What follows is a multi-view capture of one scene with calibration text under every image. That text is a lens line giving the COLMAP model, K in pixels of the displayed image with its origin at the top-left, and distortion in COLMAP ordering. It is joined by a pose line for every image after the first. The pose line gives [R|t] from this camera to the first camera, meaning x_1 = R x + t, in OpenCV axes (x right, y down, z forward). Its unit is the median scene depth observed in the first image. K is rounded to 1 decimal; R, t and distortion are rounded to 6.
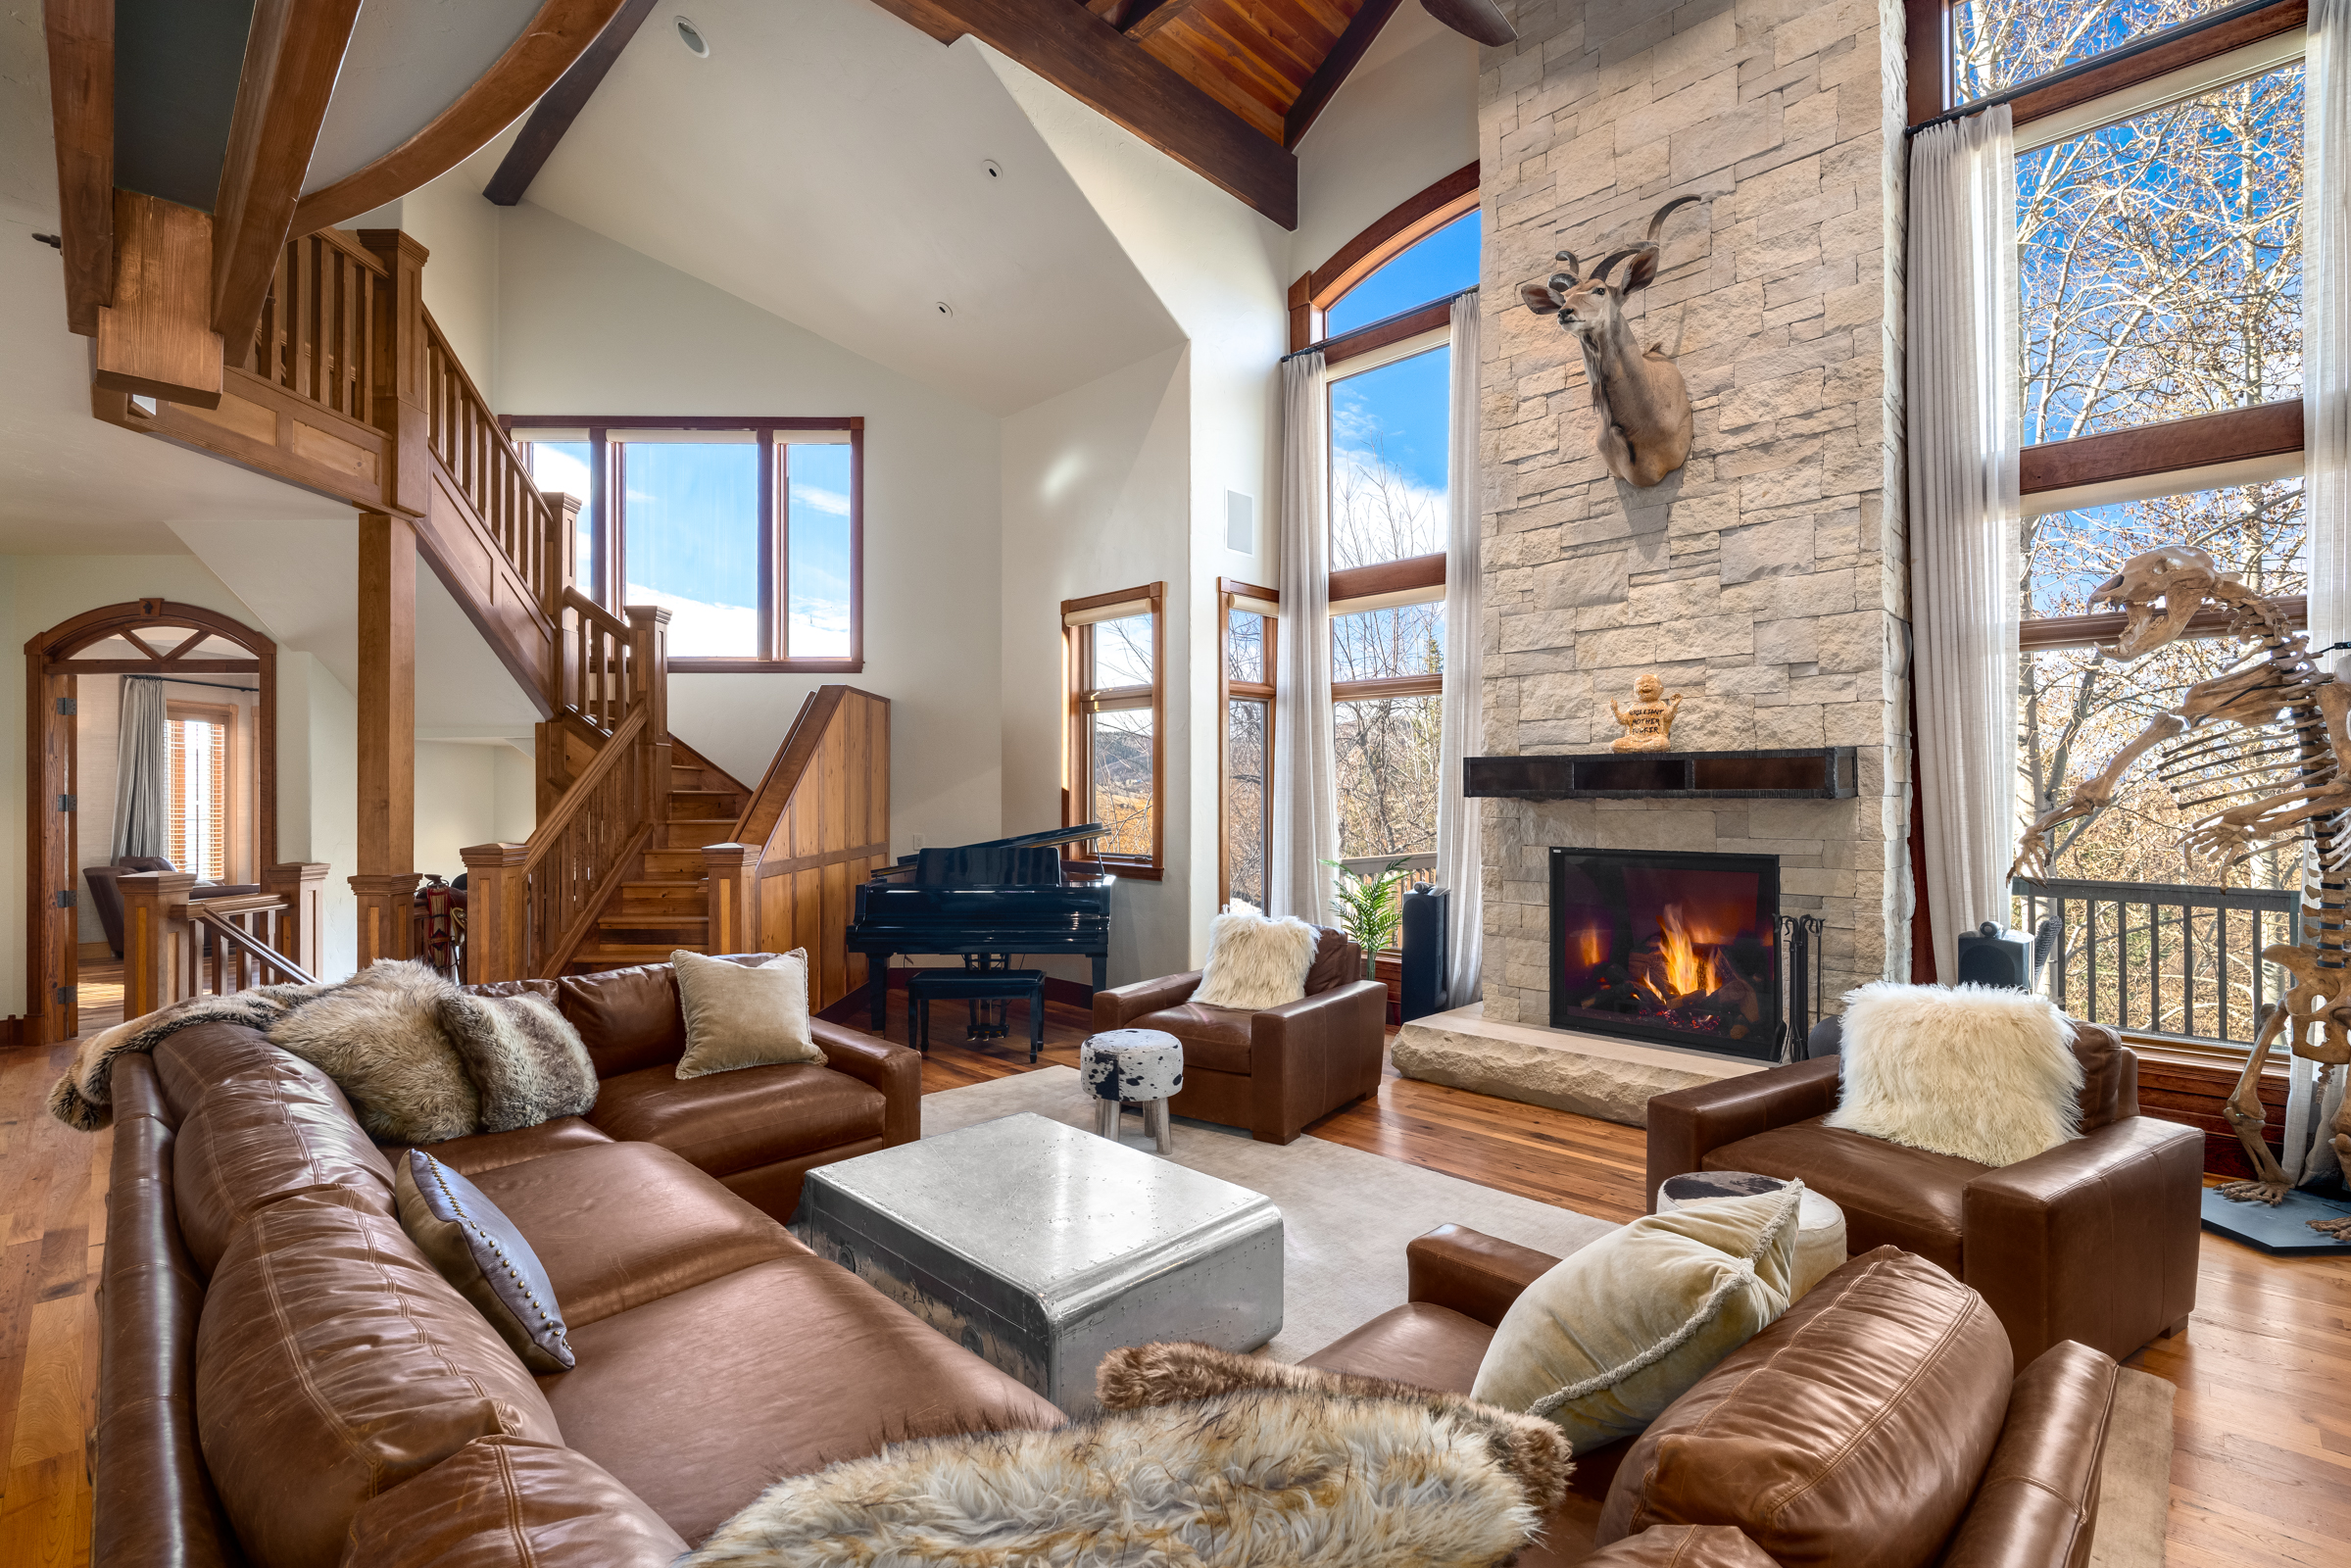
lens RADIAL K [[1048.1, 0, 1189.5], [0, 1048.1, 791.7], [0, 0, 1]] dist [-0.002273, -0.000340]
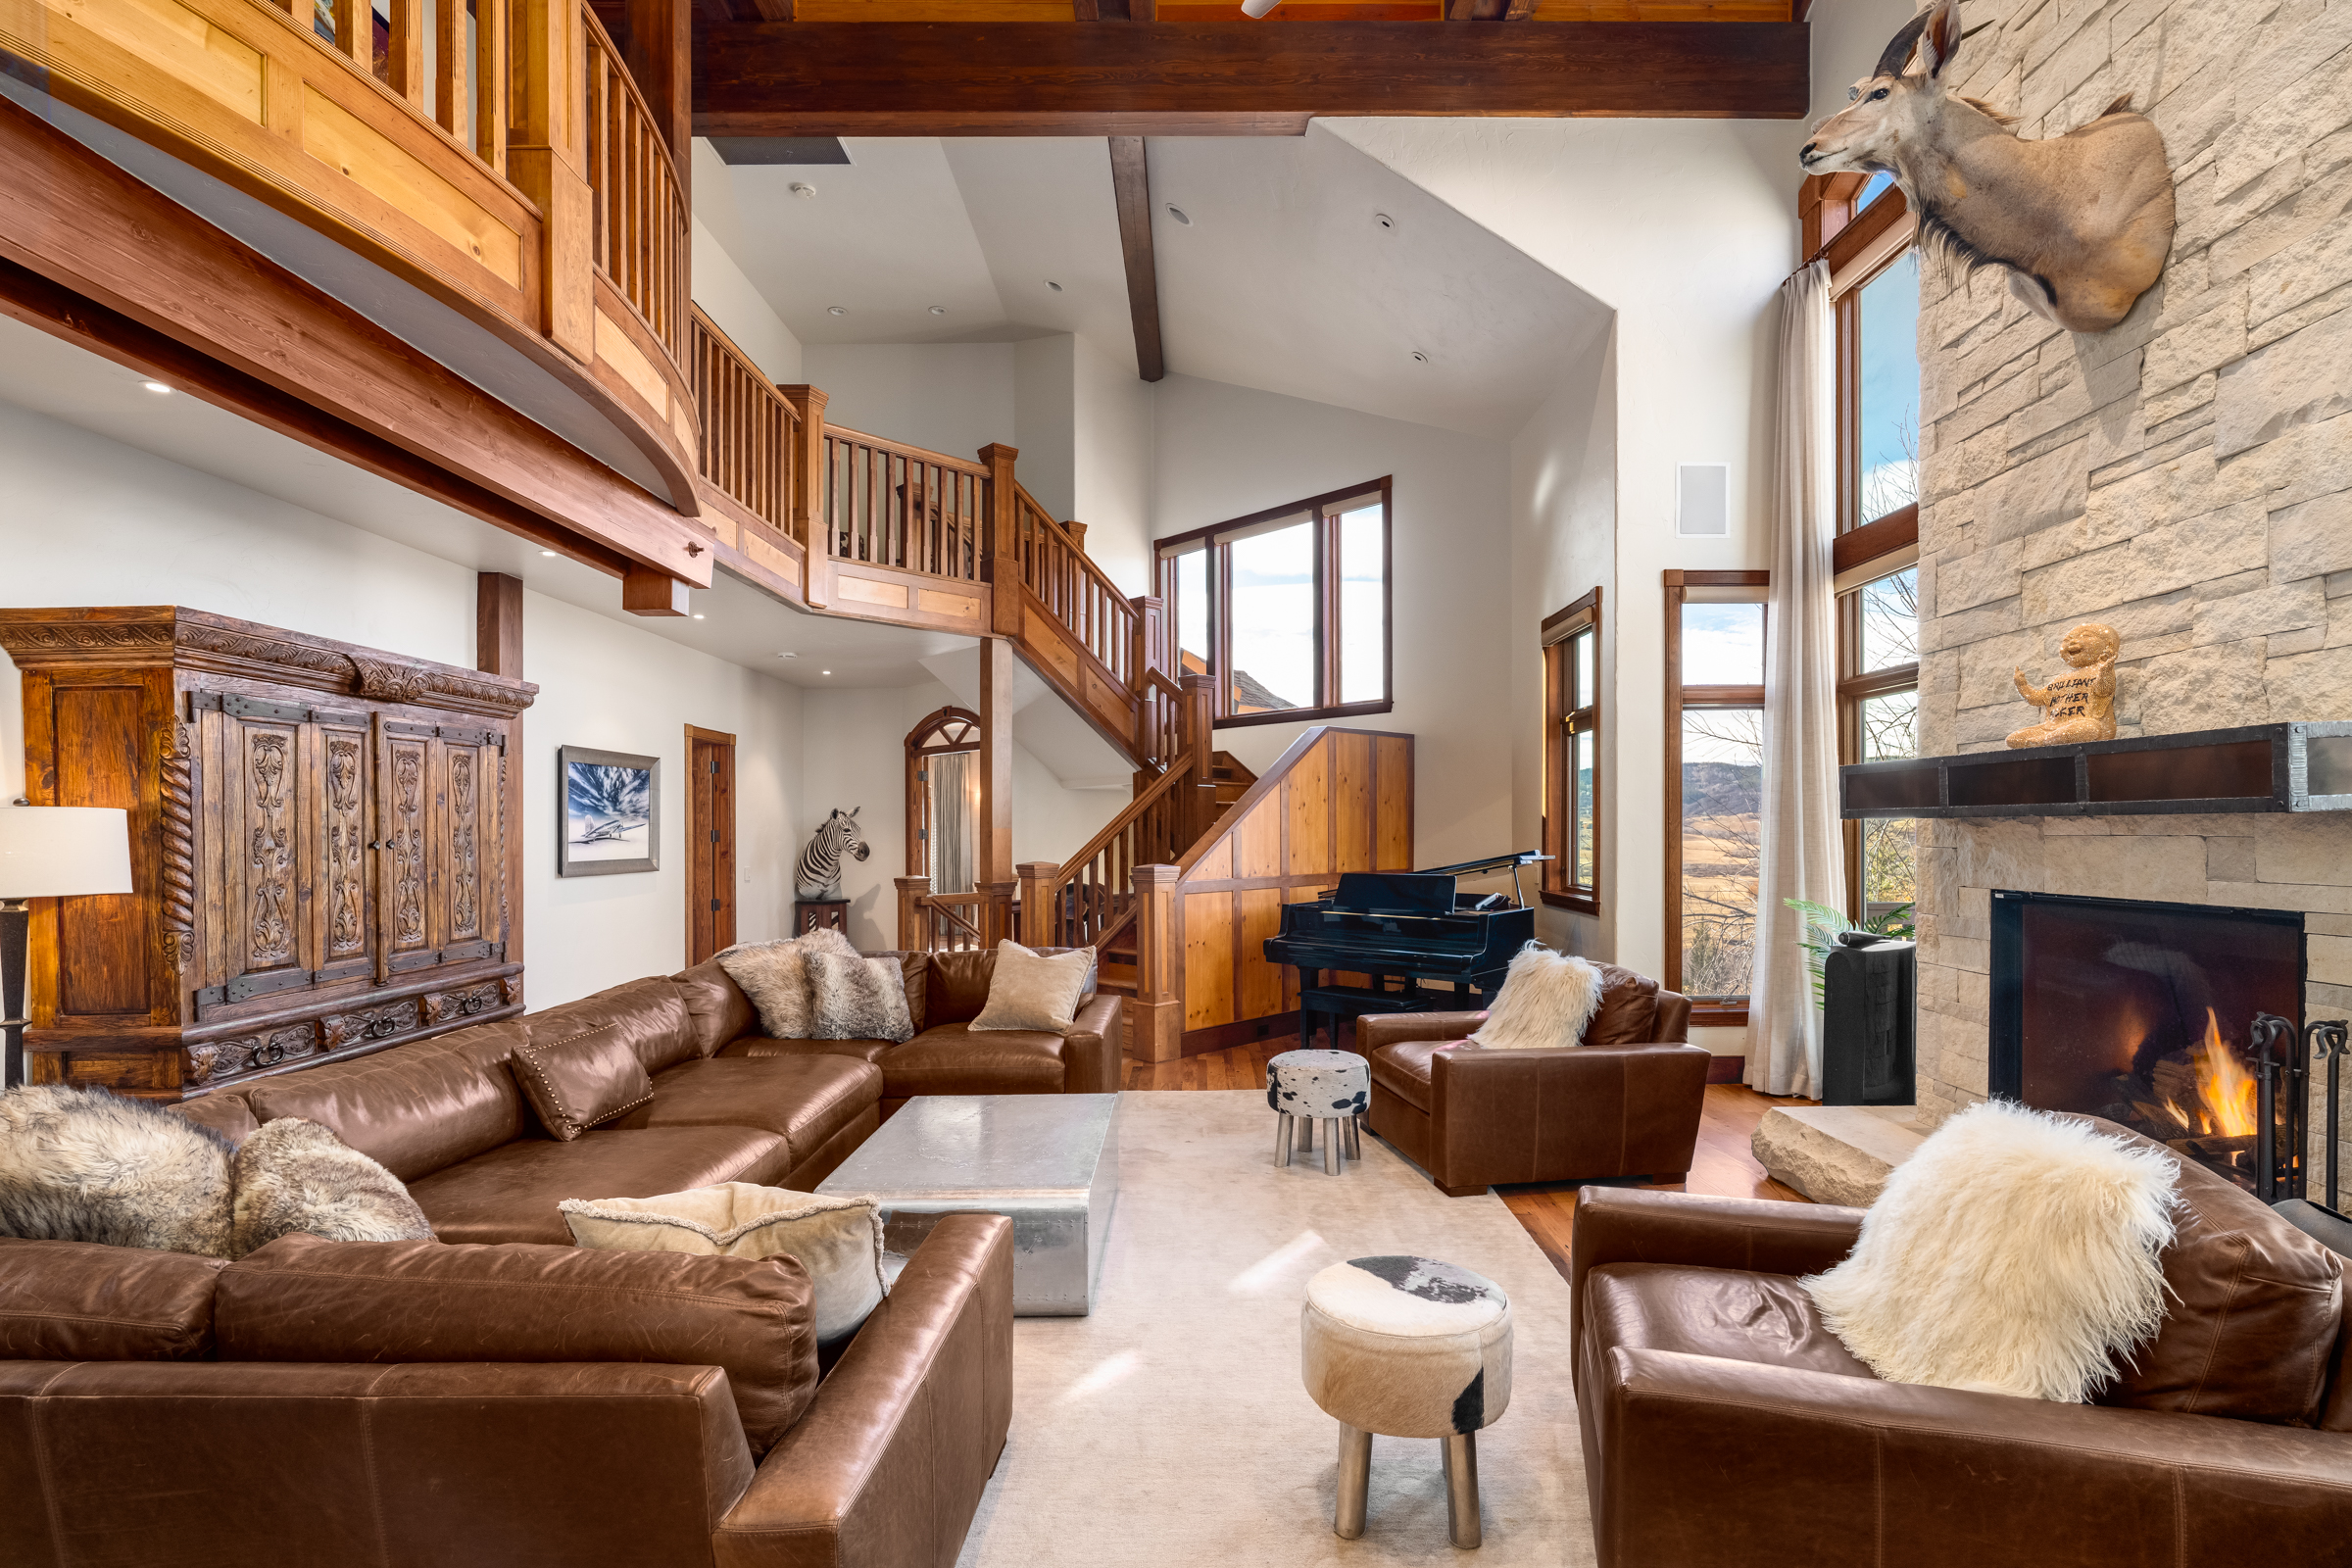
lens RADIAL K [[1048.5, 0, 1250.7], [0, 1048.5, 831.4], [0, 0, 1]] dist [-0.002273, -0.000340]
pose [[0.721082, -0.005380, -0.692828, 0.502259], [0.010499, 0.999940, 0.003162, 0.007664], [0.692770, -0.009554, 0.721096, 0.175524]]
